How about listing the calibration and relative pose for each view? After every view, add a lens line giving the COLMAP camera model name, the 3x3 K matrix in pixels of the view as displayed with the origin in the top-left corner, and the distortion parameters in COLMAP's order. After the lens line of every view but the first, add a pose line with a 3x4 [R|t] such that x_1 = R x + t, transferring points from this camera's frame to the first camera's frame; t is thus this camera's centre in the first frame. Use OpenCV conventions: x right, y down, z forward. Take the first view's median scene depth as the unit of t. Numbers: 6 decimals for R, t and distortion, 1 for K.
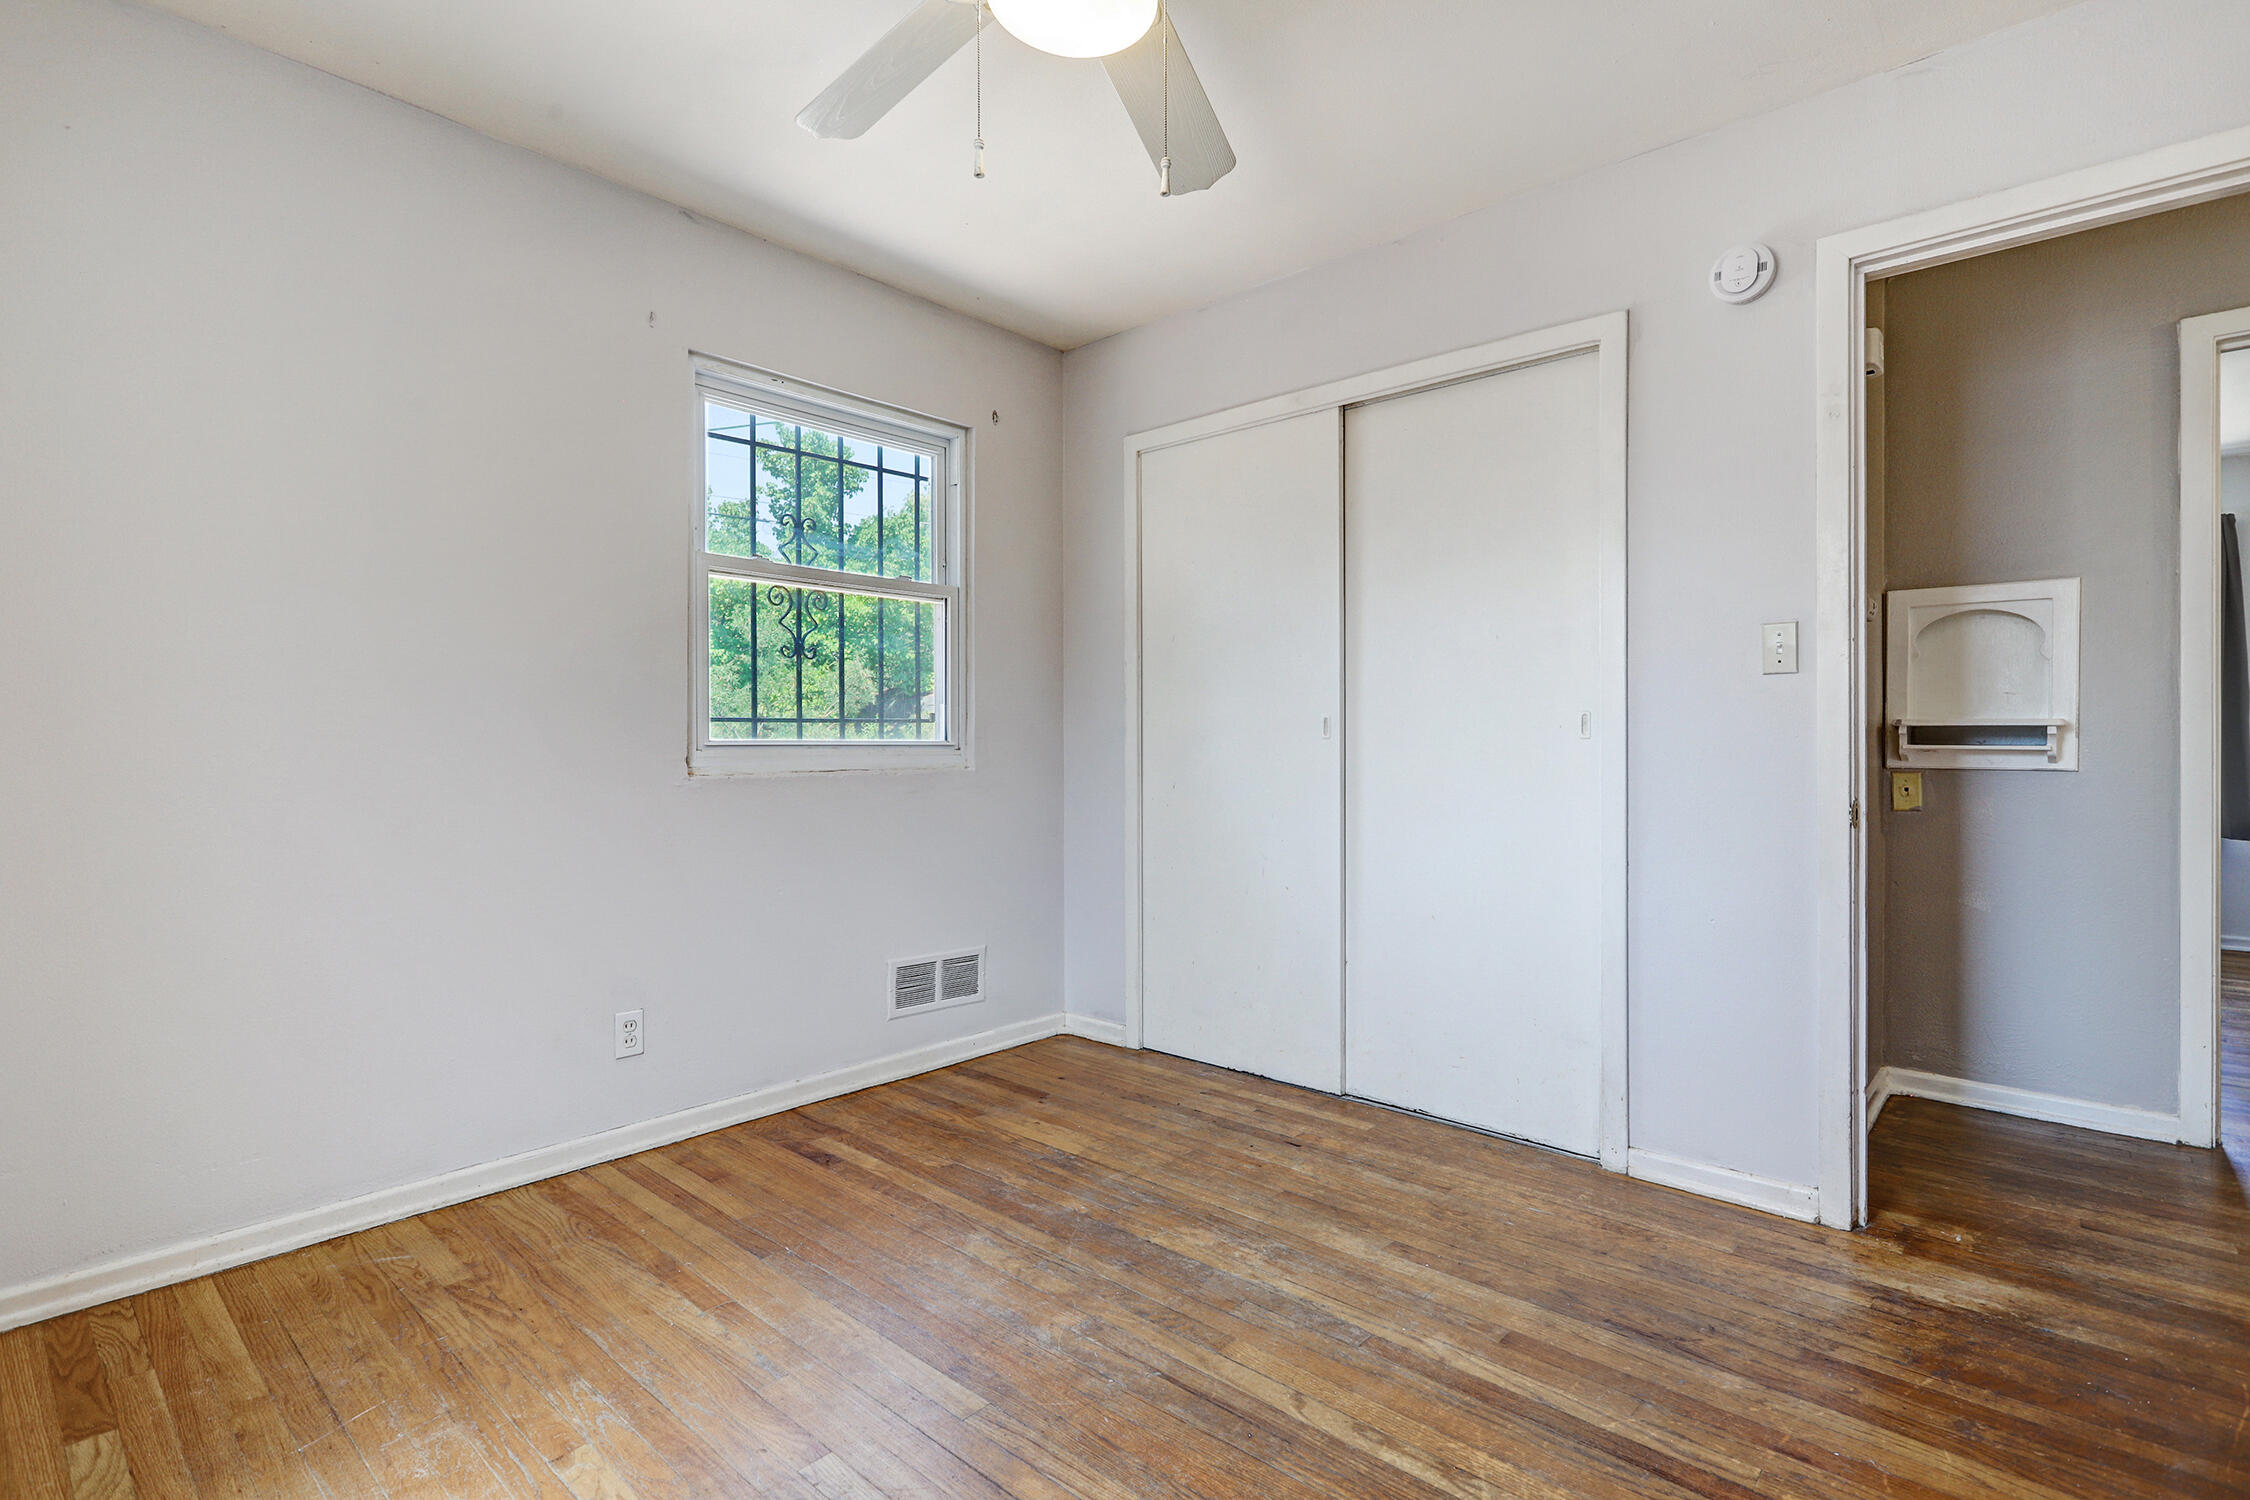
lens RADIAL K [[1068.1, 0, 1129.7], [0, 1068.1, 752.4], [0, 0, 1]] dist [0.000508, -0.000085]
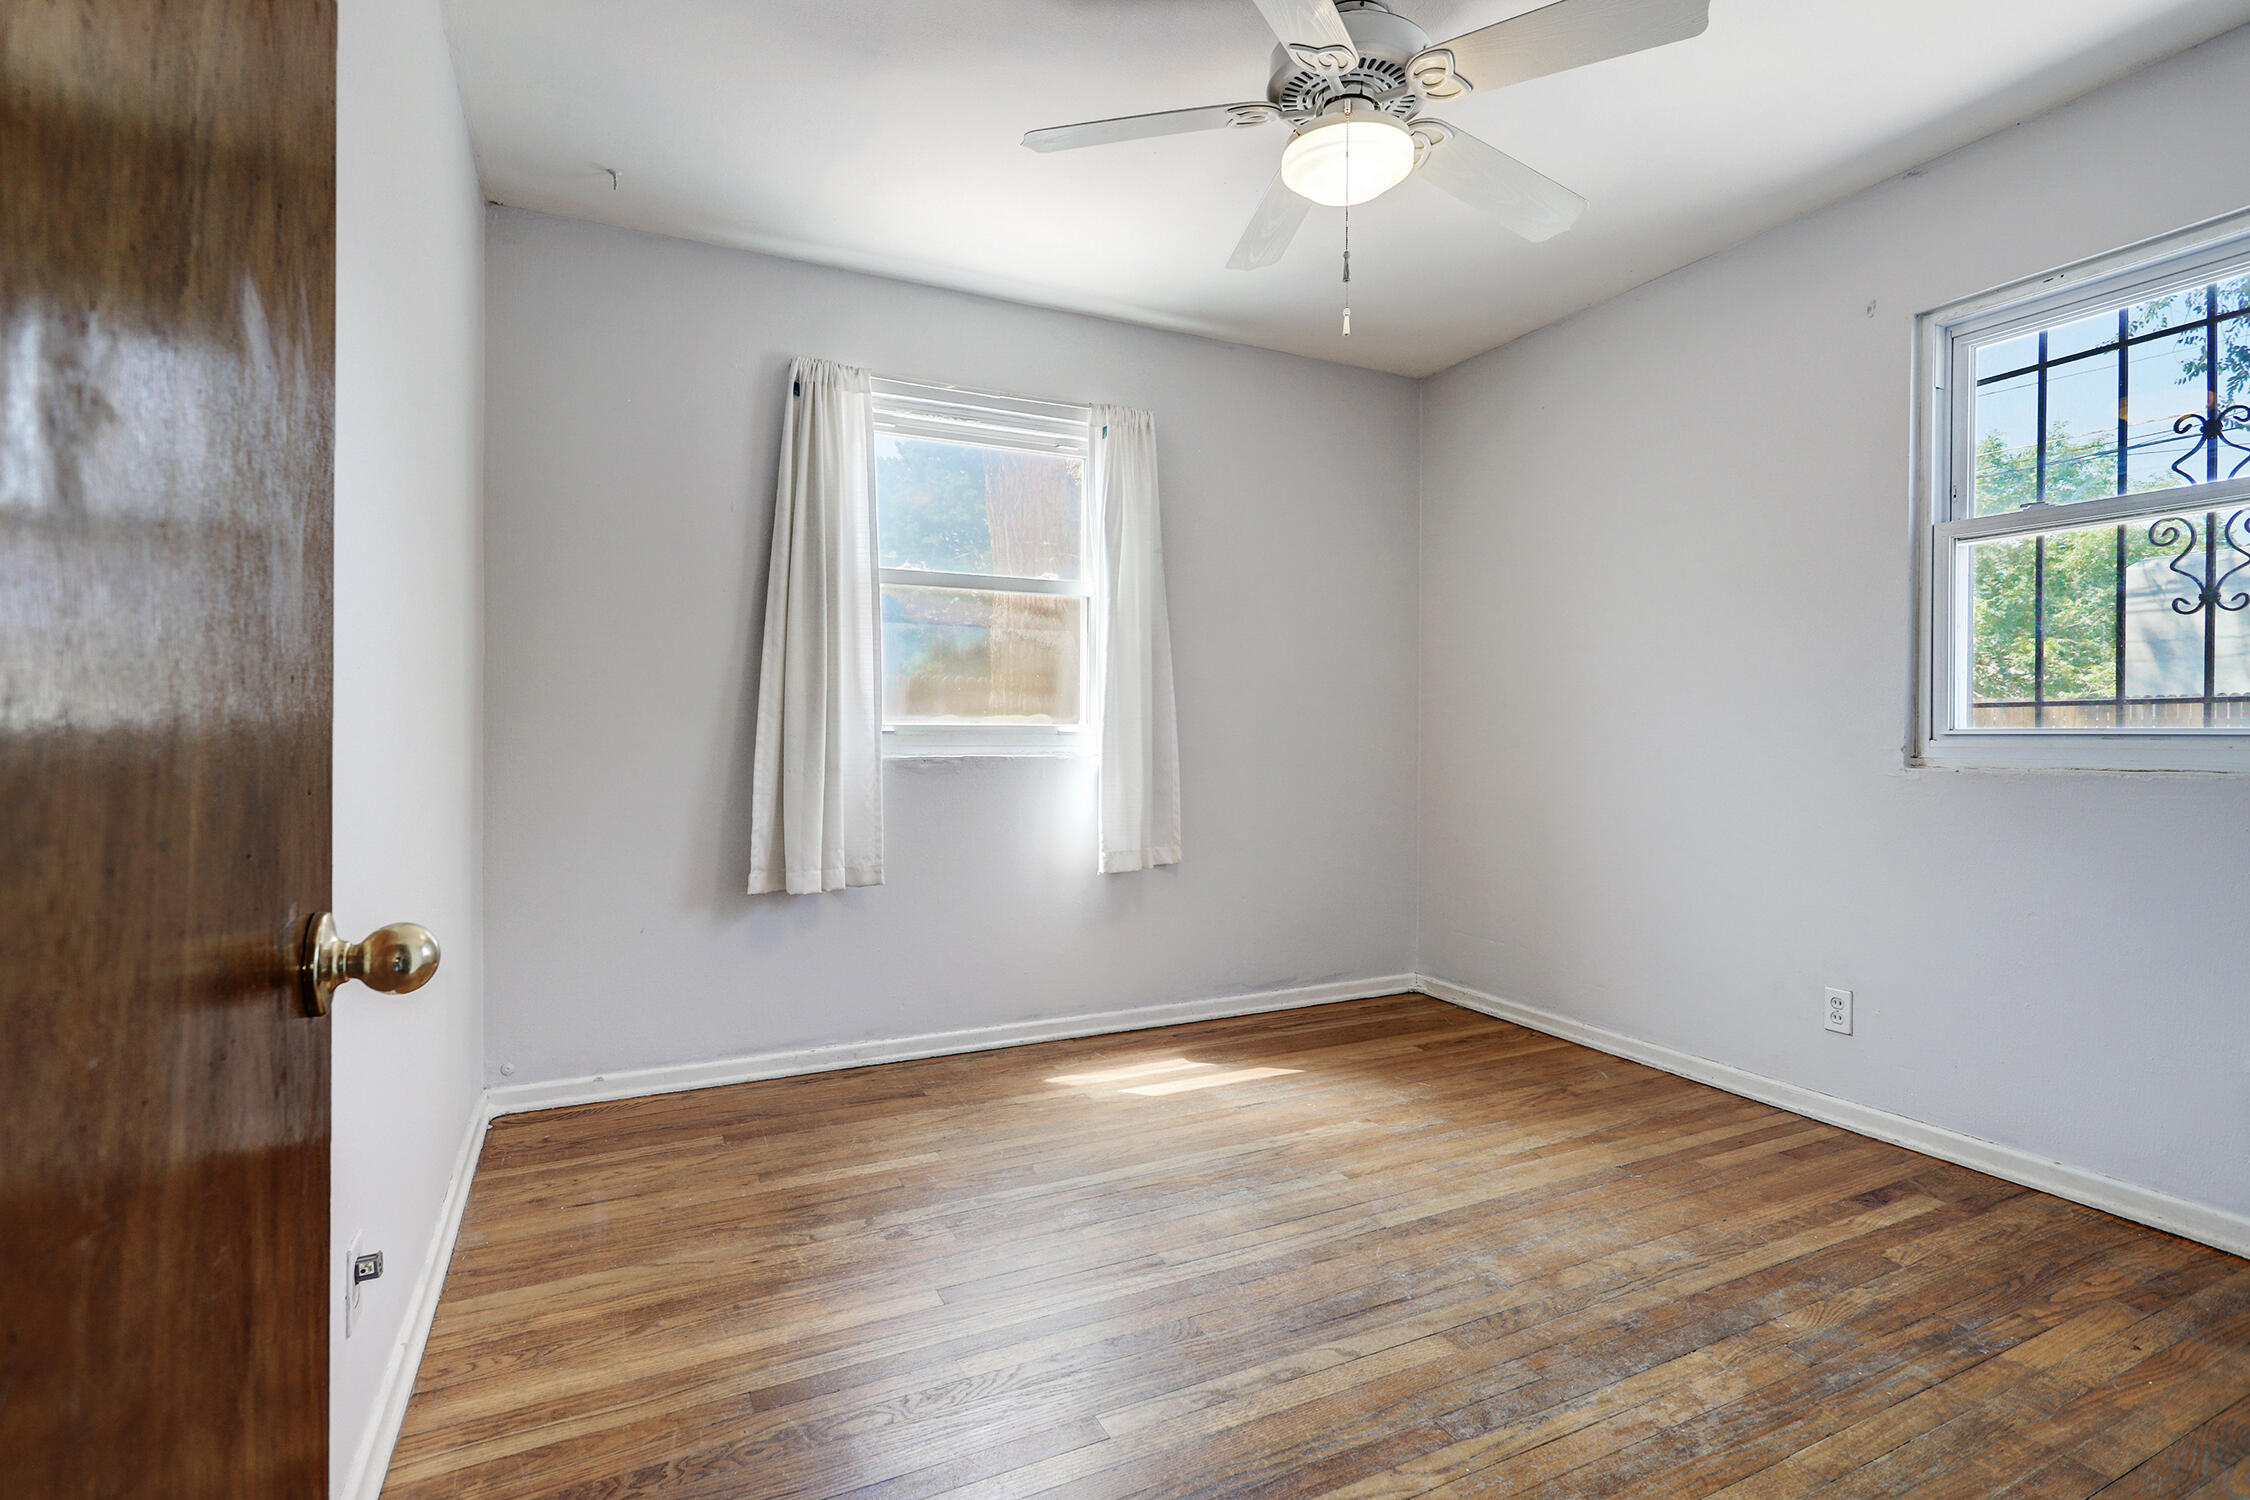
lens RADIAL K [[1068.1, 0, 1110.6], [0, 1068.1, 744.1], [0, 0, 1]] dist [0.000508, -0.000085]
pose [[-0.384884, 0.010358, -0.922907, 0.846791], [-0.009316, 0.999842, 0.015107, -0.006786], [0.922918, 0.014413, -0.384726, 0.821195]]
